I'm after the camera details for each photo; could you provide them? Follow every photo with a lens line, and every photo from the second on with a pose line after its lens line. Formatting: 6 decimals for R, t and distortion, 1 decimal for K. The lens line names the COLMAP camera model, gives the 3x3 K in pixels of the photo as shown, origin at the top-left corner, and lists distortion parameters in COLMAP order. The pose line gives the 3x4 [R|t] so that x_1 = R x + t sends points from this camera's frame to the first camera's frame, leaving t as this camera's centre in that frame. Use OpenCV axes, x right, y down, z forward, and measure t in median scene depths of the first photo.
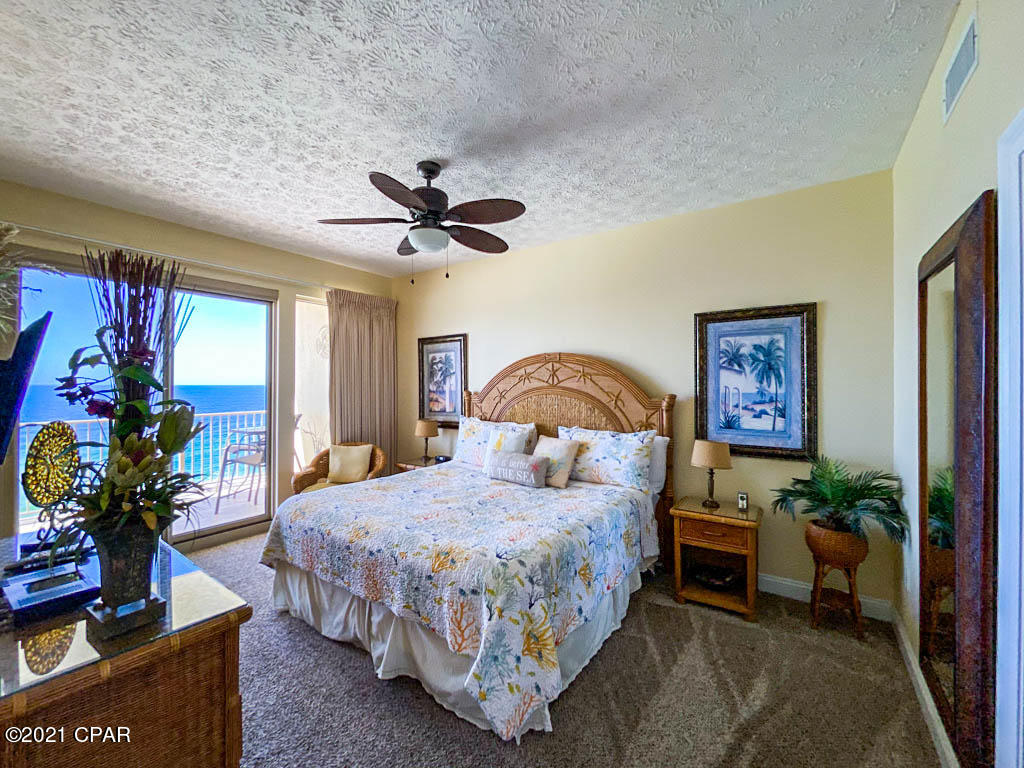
lens RADIAL K [[415.2, 0, 511.5], [0, 415.2, 383.7], [0, 0, 1]] dist [0.005656, -0.005414]
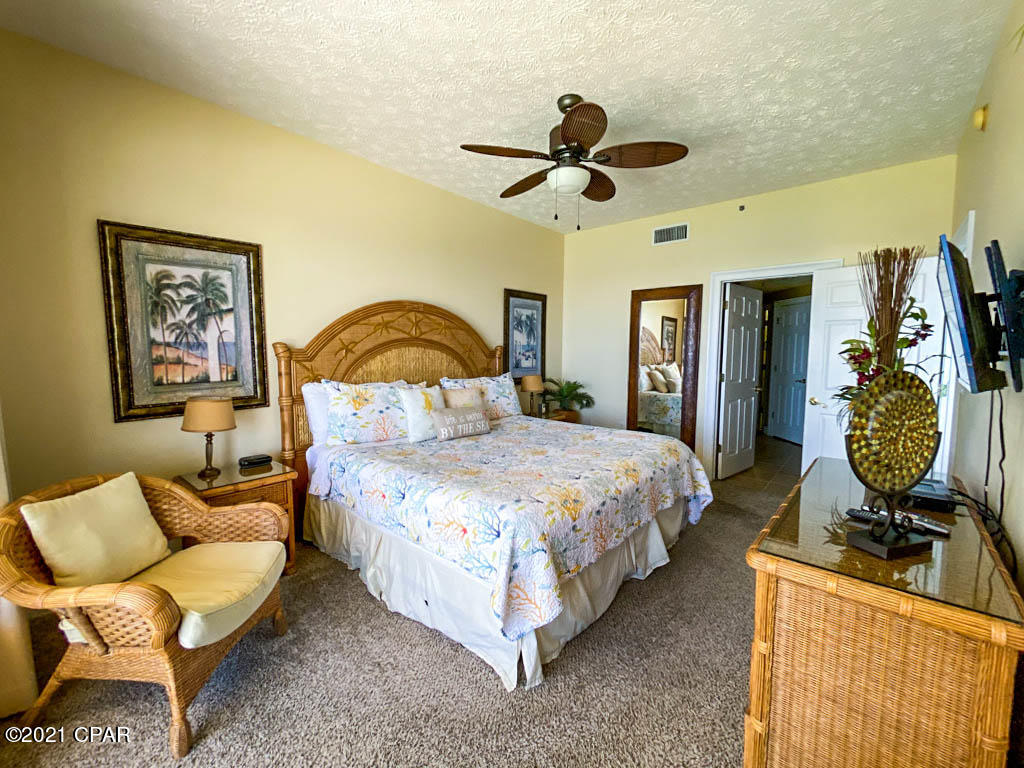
lens RADIAL K [[415.2, 0, 512.6], [0, 415.2, 384.9], [0, 0, 1]] dist [0.005656, -0.005414]
pose [[0.101263, -0.088355, 0.990929, -0.784166], [-0.007072, 0.995959, 0.089526, 0.024979], [-0.994835, -0.016074, 0.100229, 0.667377]]
